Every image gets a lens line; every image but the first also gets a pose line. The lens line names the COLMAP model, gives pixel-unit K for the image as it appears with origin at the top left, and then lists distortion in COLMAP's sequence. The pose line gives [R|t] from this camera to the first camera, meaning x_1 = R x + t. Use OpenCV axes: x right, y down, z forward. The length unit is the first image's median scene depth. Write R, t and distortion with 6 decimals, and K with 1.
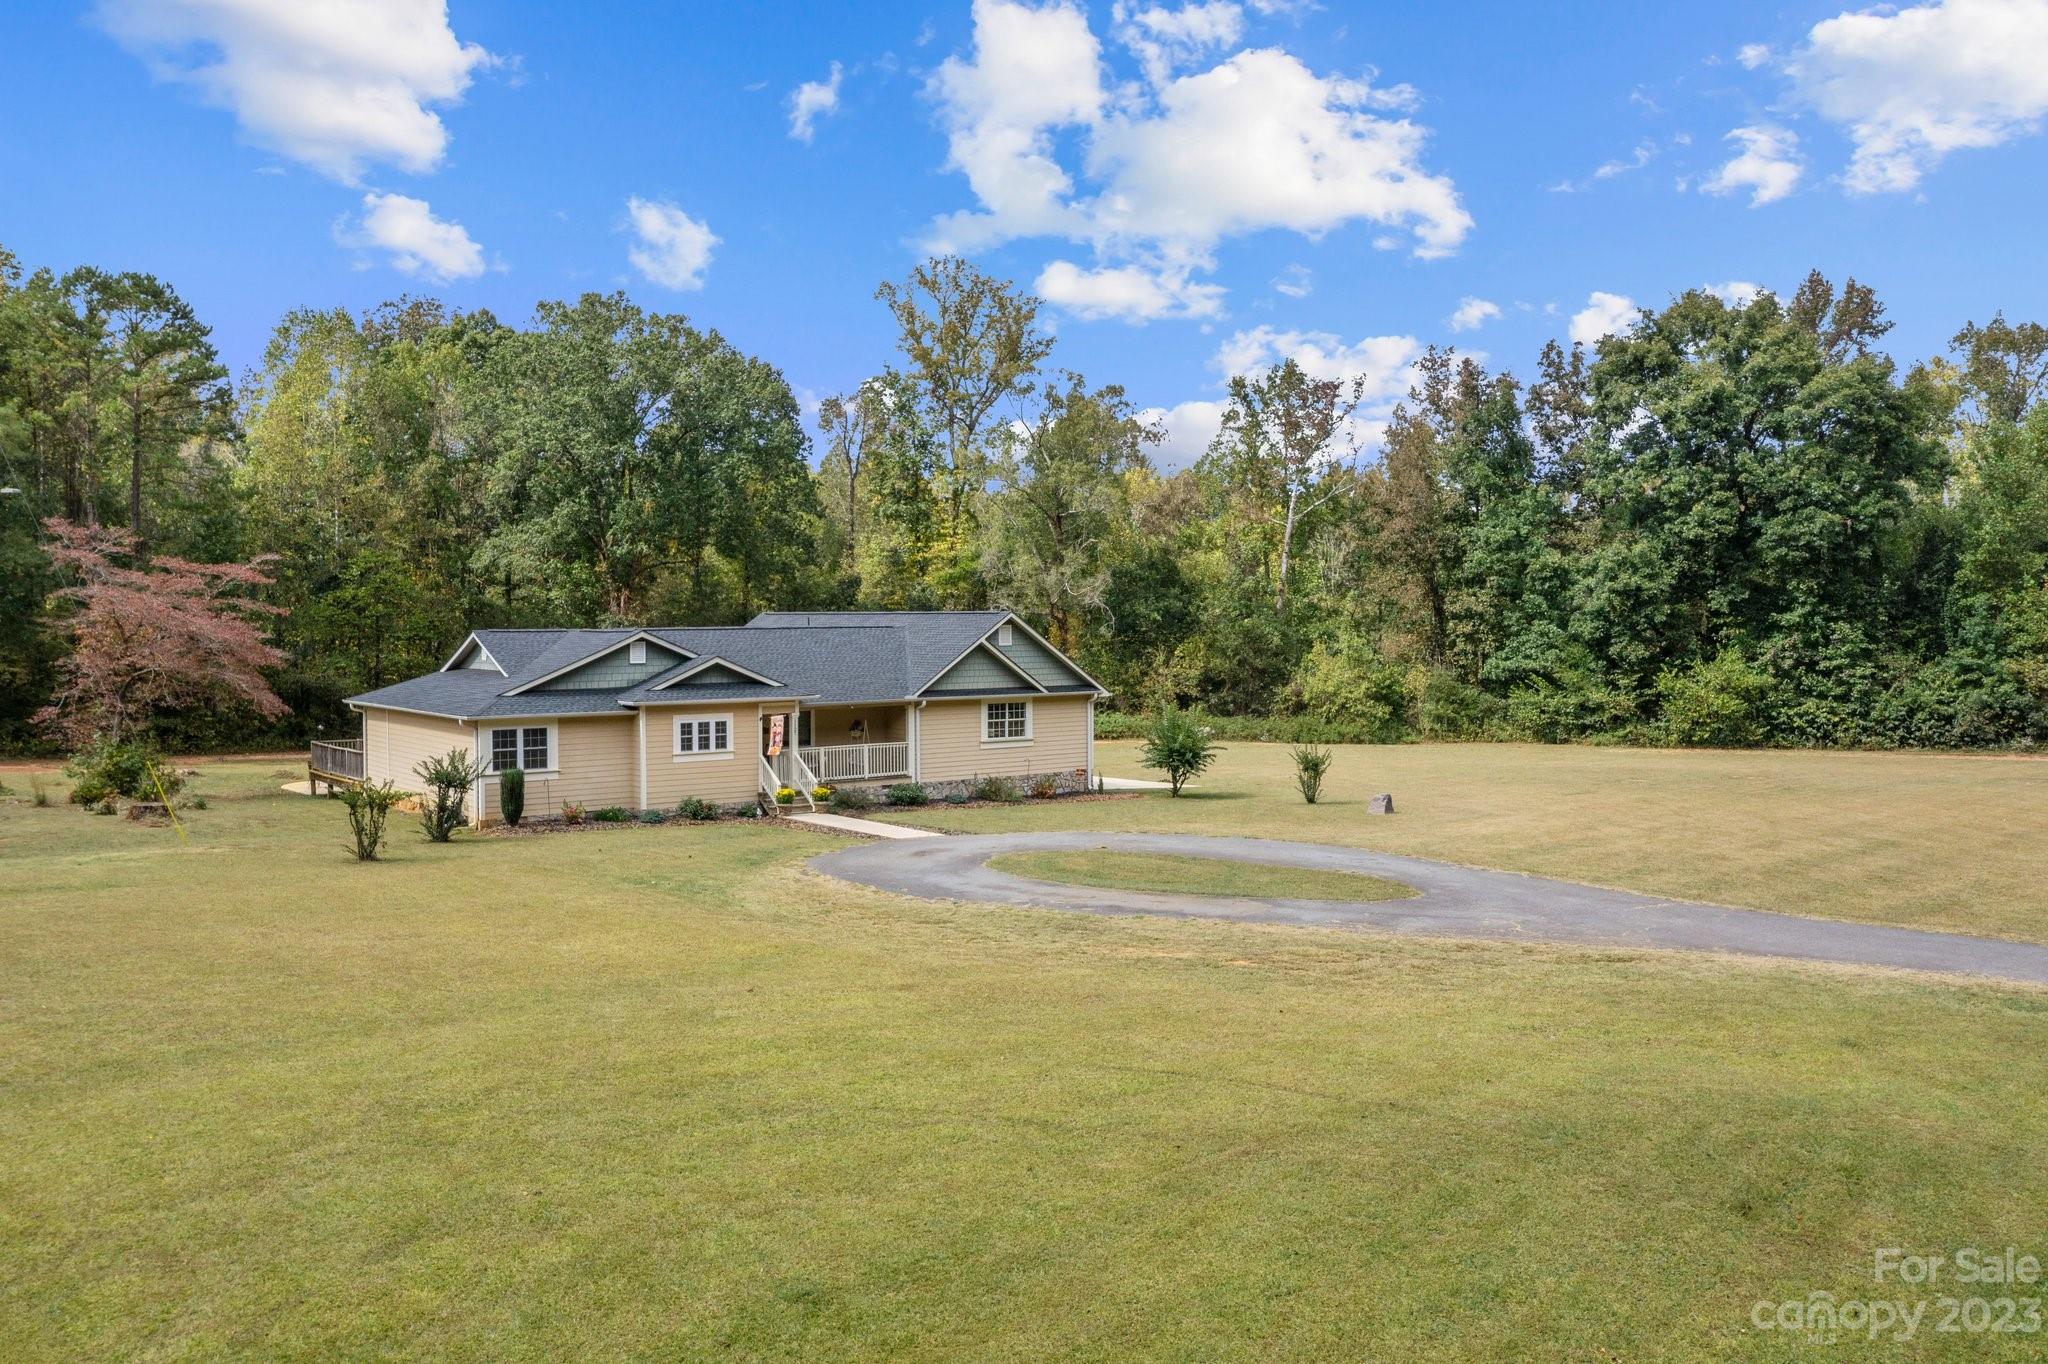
lens RADIAL K [[1629.2, 0, 1022.8], [0, 1629.2, 673.8], [0, 0, 1]] dist [0.002561, 0.006234]
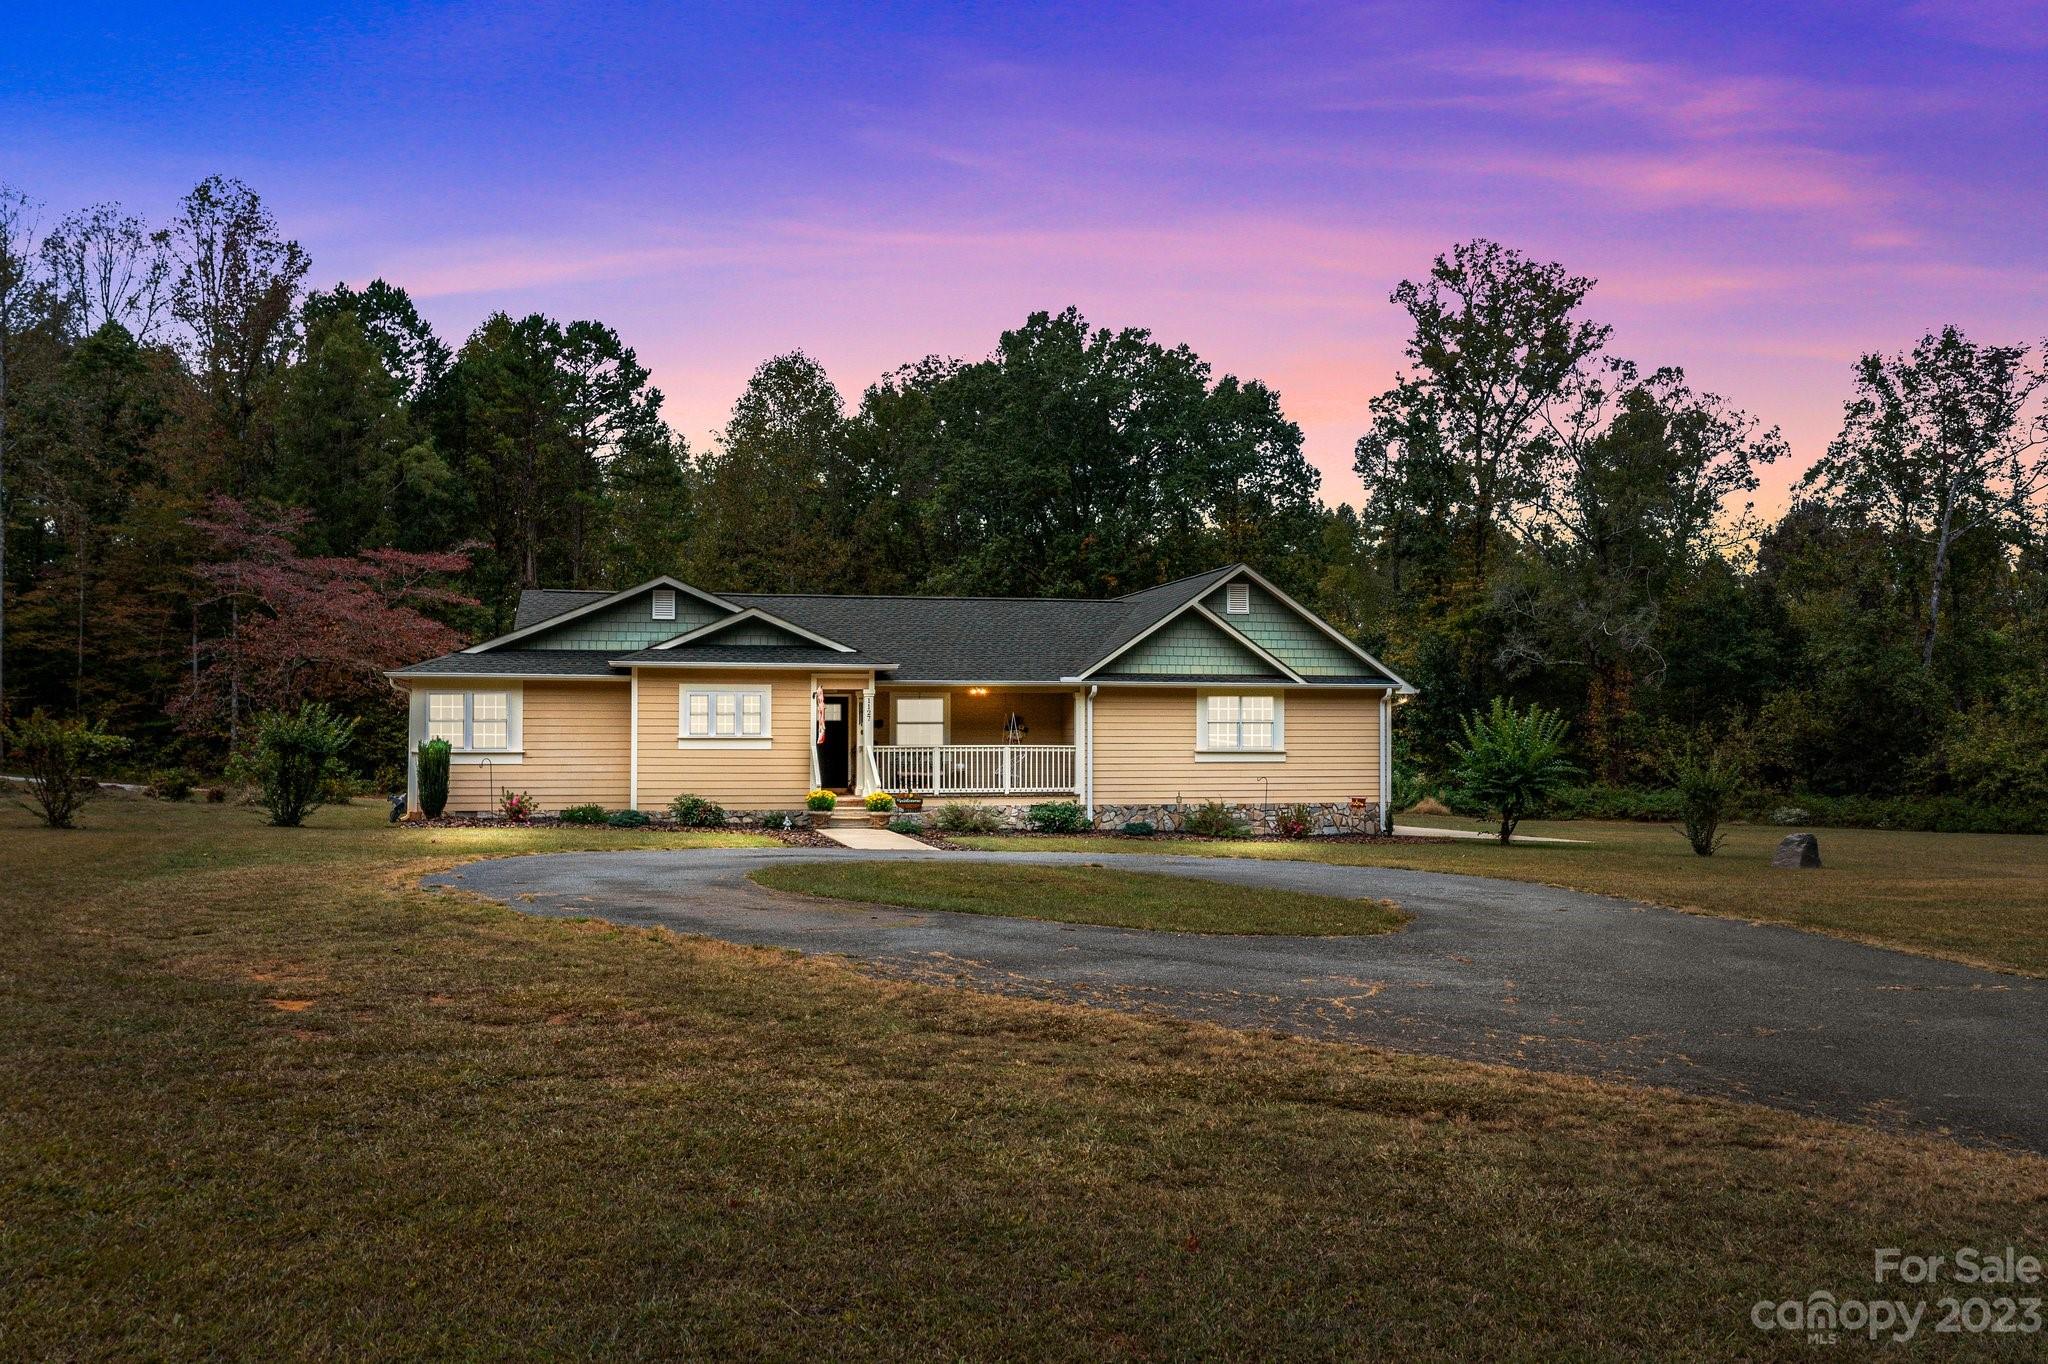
lens RADIAL K [[1661.0, 0, 1024.3], [0, 1661.0, 721.5], [0, 0, 1]] dist [0.002668, 0.007267]
pose [[0.915791, 0.000905, -0.401654, 0.092524], [-0.017896, 0.999096, -0.038553, 0.027970], [0.401257, 0.042494, 0.914979, 0.157823]]
